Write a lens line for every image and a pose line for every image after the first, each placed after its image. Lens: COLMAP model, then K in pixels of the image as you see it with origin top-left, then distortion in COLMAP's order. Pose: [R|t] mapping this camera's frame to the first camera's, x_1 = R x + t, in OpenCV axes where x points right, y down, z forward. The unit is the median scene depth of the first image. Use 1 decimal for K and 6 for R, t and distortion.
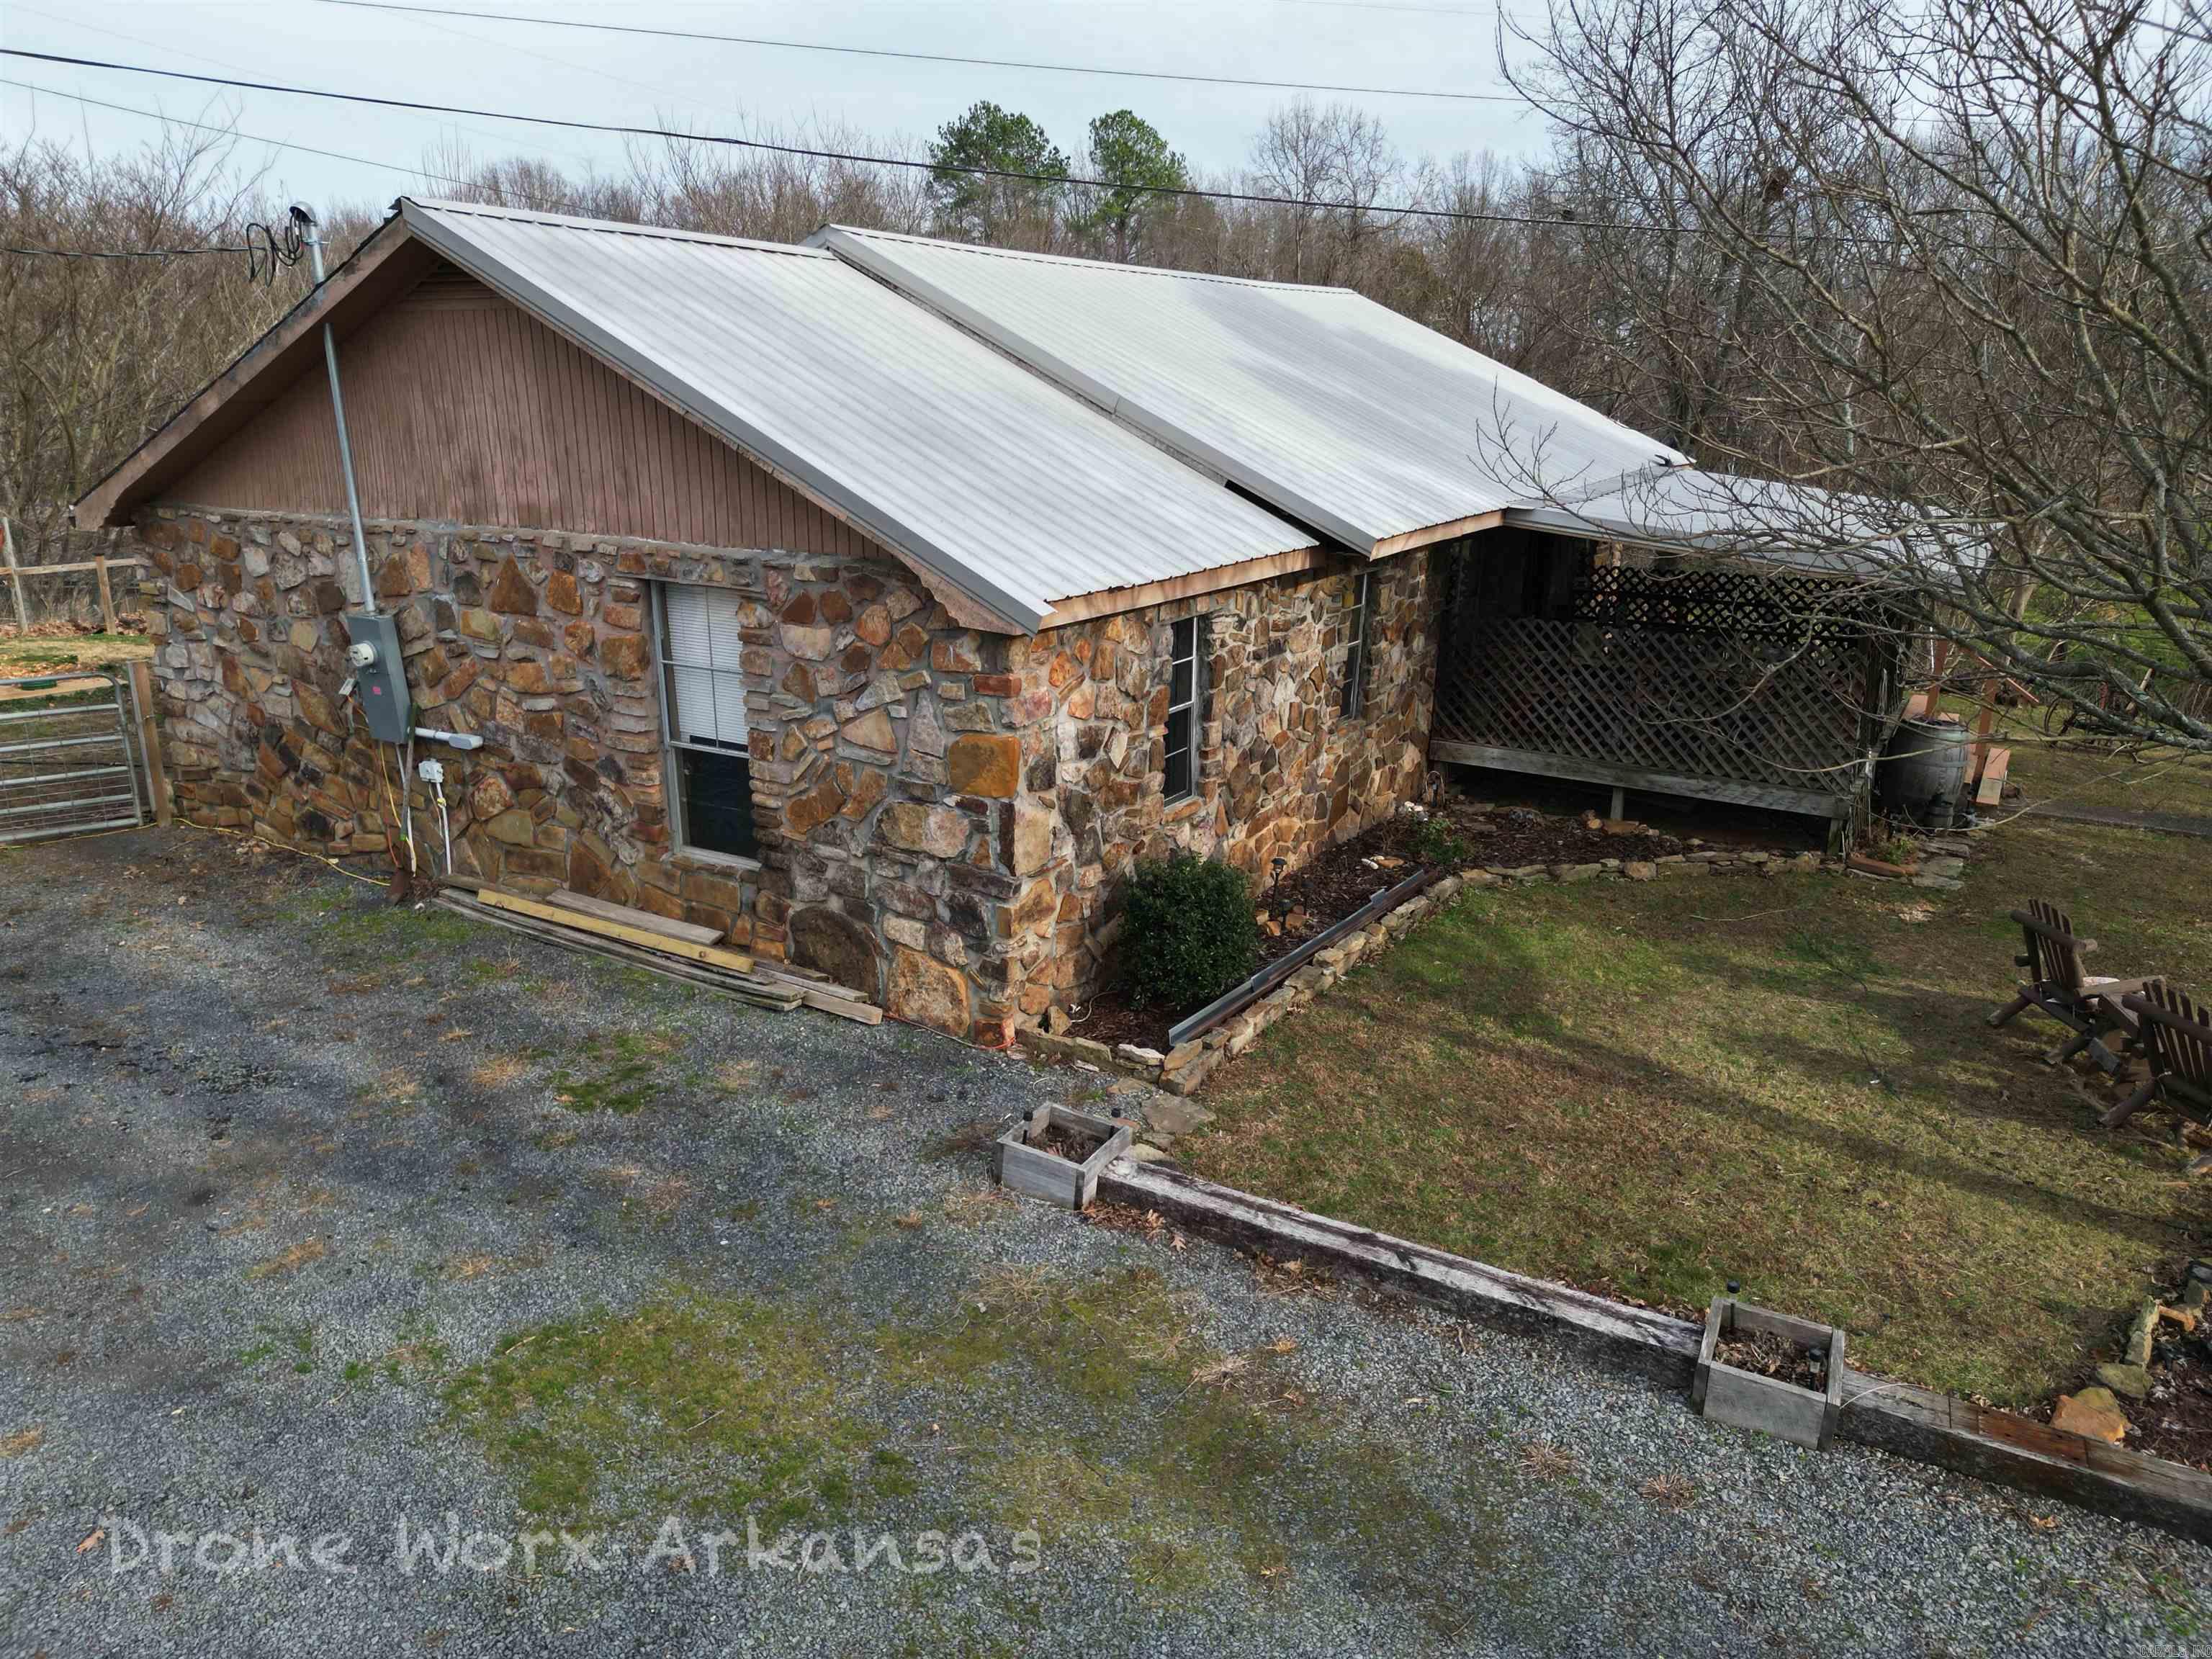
lens RADIAL K [[1531.7, 0, 1105.5], [0, 1531.7, 826.5], [0, 0, 1]] dist [0.024382, -0.017494]
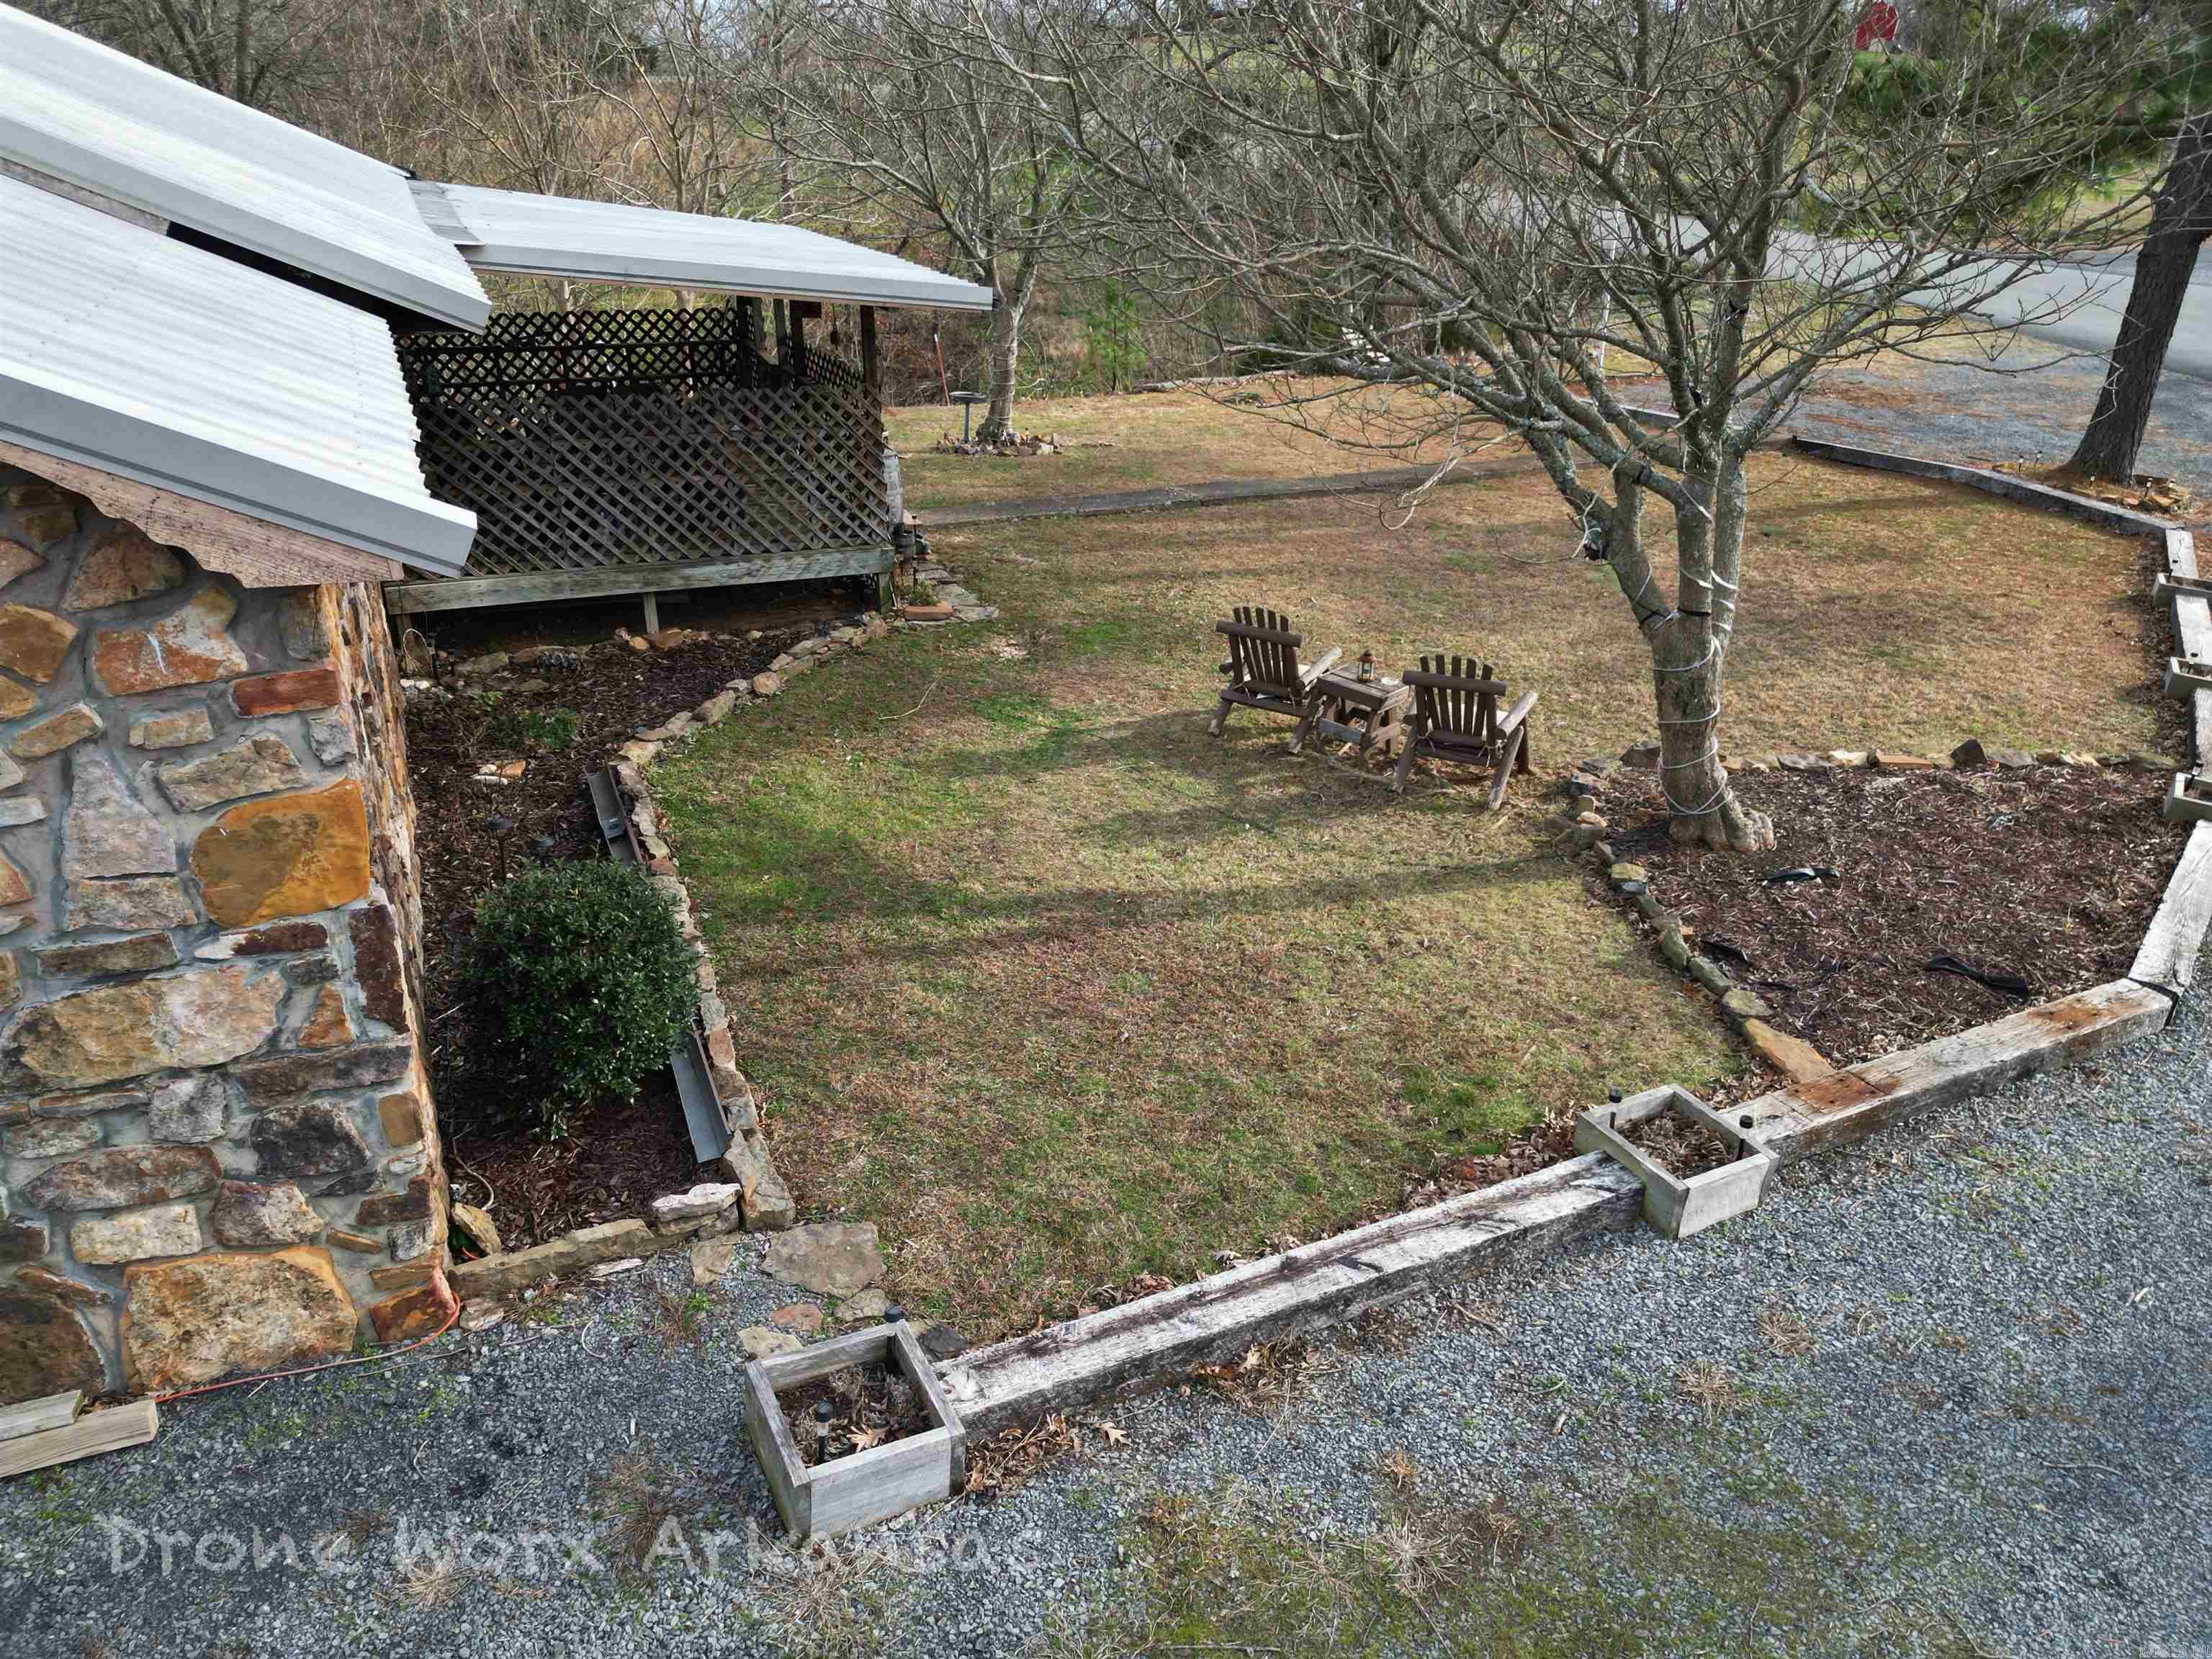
lens RADIAL K [[1531.7, 0, 1106.3], [0, 1531.7, 831.3], [0, 0, 1]] dist [0.024382, -0.017494]
pose [[0.570974, -0.349210, 0.742994, -0.282909], [0.218515, 0.937020, 0.272479, -0.119848], [-0.791353, 0.006777, 0.611322, 0.481021]]
